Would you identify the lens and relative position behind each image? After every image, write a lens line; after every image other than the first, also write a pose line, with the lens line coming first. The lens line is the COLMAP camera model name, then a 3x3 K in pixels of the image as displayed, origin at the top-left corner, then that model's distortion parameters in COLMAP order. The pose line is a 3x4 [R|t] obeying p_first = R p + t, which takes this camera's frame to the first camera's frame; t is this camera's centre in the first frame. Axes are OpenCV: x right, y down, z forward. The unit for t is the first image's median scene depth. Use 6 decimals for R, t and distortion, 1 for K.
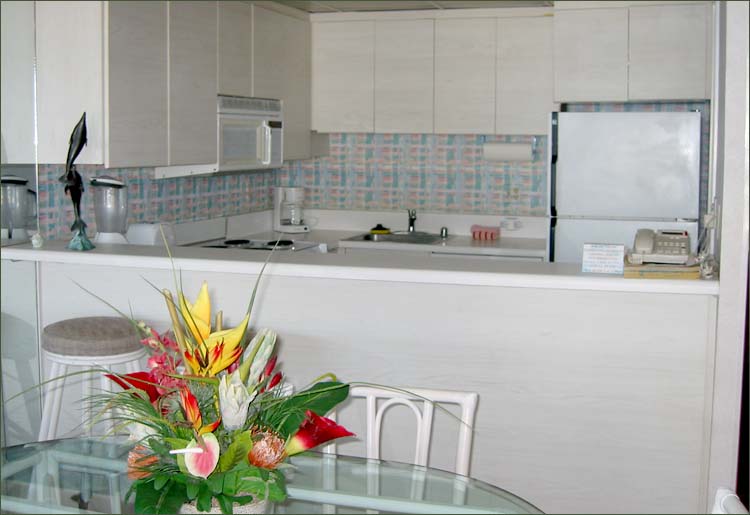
lens RADIAL K [[1056.8, 0, 375.0], [0, 1056.8, 257.5], [0, 0, 1]] dist [-0.194610, -0.006747]
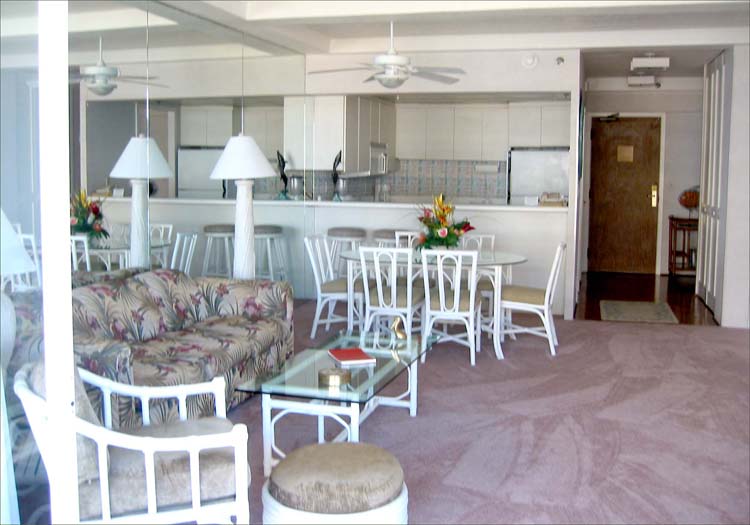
lens RADIAL K [[840.5, 0, 375.0], [0, 840.5, 262.5], [0, 0, 1]] dist [-0.128247, -0.002316]
pose [[0.999296, 0.002512, 0.037425, -0.196526], [-0.002696, 0.999984, 0.004875, 0.101059], [-0.037412, -0.004973, 0.999288, -0.850255]]
